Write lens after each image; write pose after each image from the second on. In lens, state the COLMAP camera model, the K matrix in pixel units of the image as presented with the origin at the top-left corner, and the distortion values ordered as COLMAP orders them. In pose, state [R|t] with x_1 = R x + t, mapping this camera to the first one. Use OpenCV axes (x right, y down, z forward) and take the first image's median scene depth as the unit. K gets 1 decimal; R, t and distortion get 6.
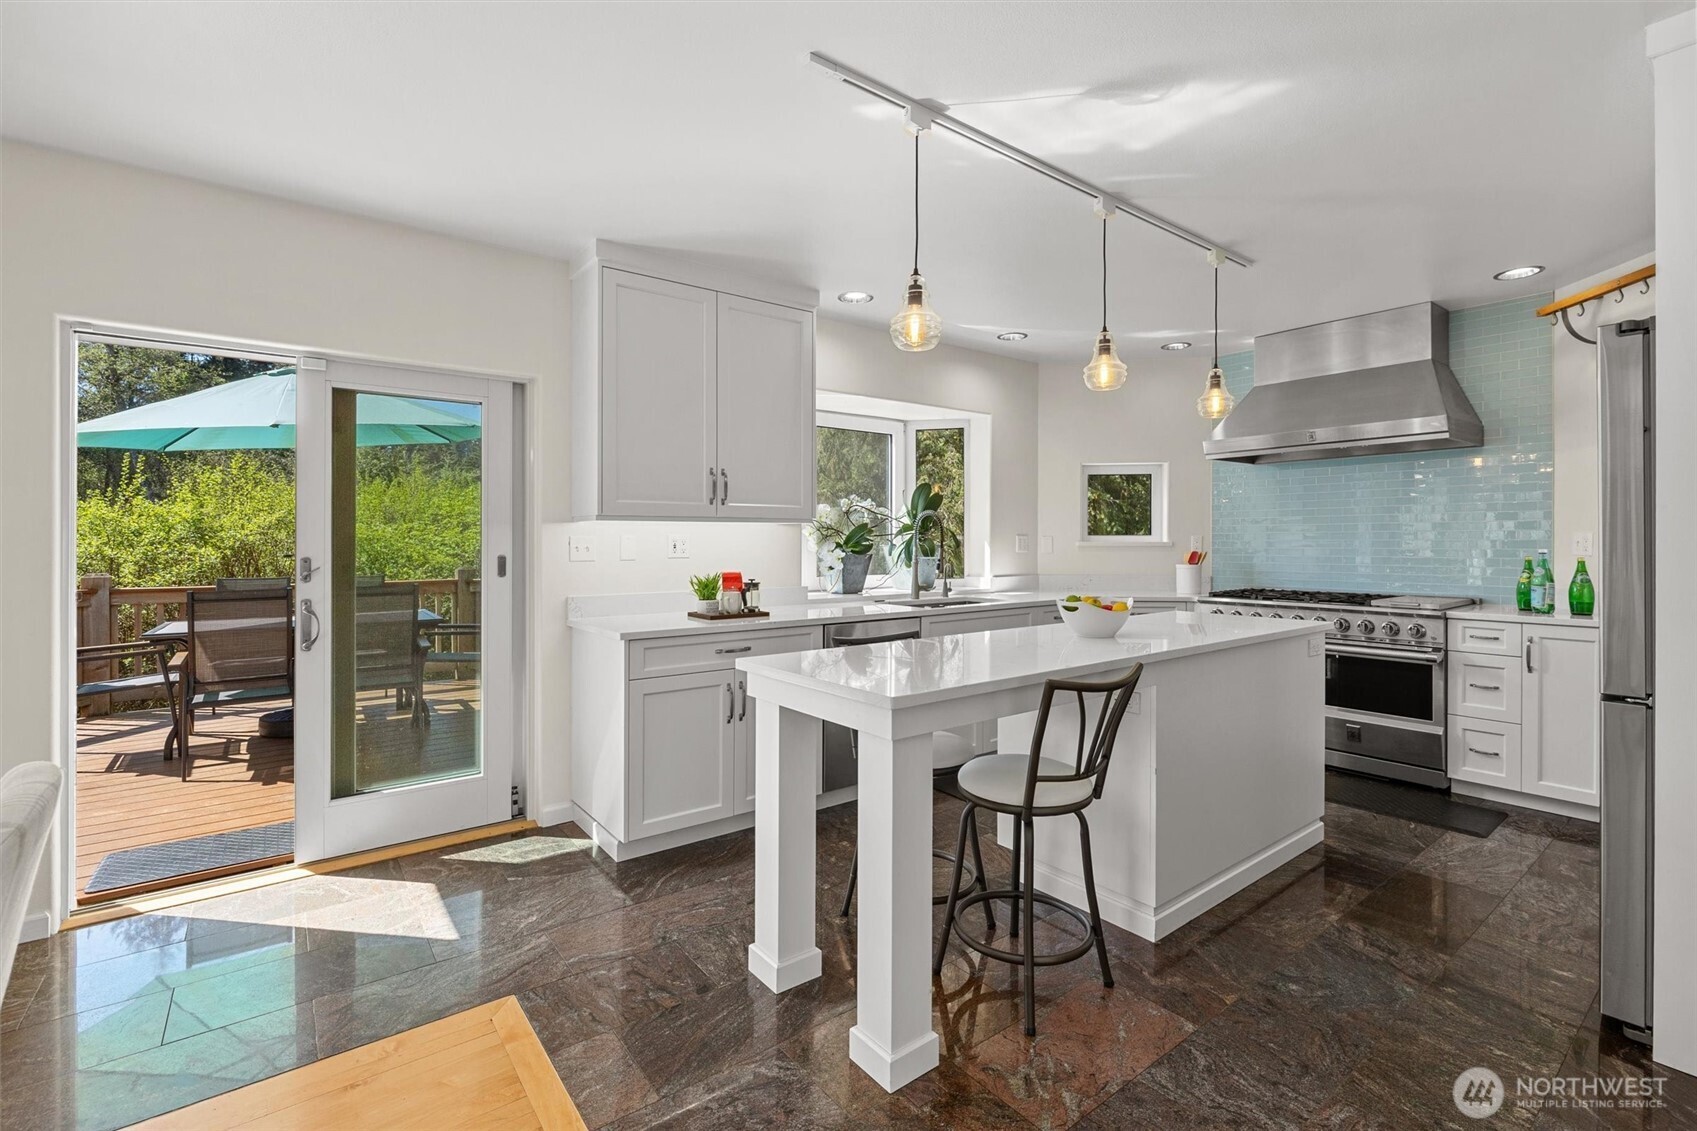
lens RADIAL K [[742.7, 0, 853.8], [0, 742.7, 544.8], [0, 0, 1]] dist [-0.001785, 0.000772]
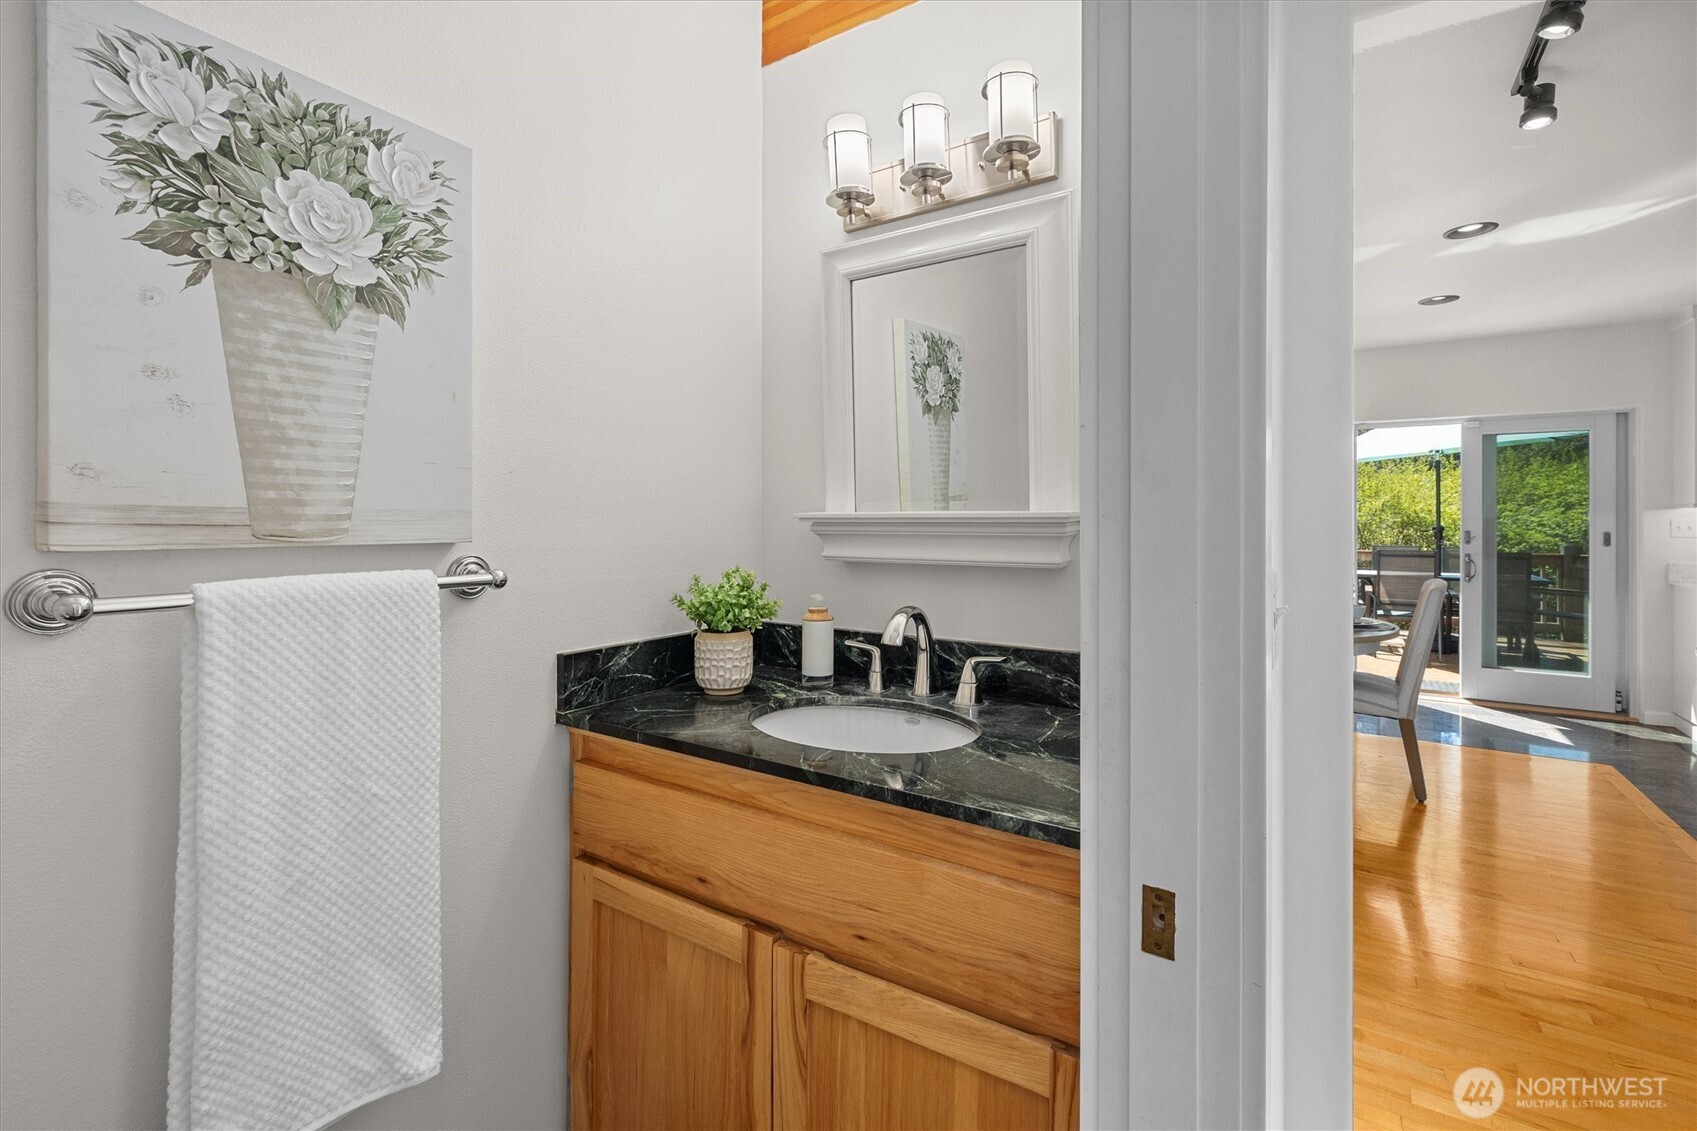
lens RADIAL K [[742.7, 0, 844.5], [0, 742.7, 517.7], [0, 0, 1]] dist [-0.001785, 0.000772]
pose [[0.314590, -0.003681, -0.949221, 0.448505], [-0.004862, 0.999973, -0.005489, 0.002292], [0.949215, 0.006341, 0.314563, -0.901613]]
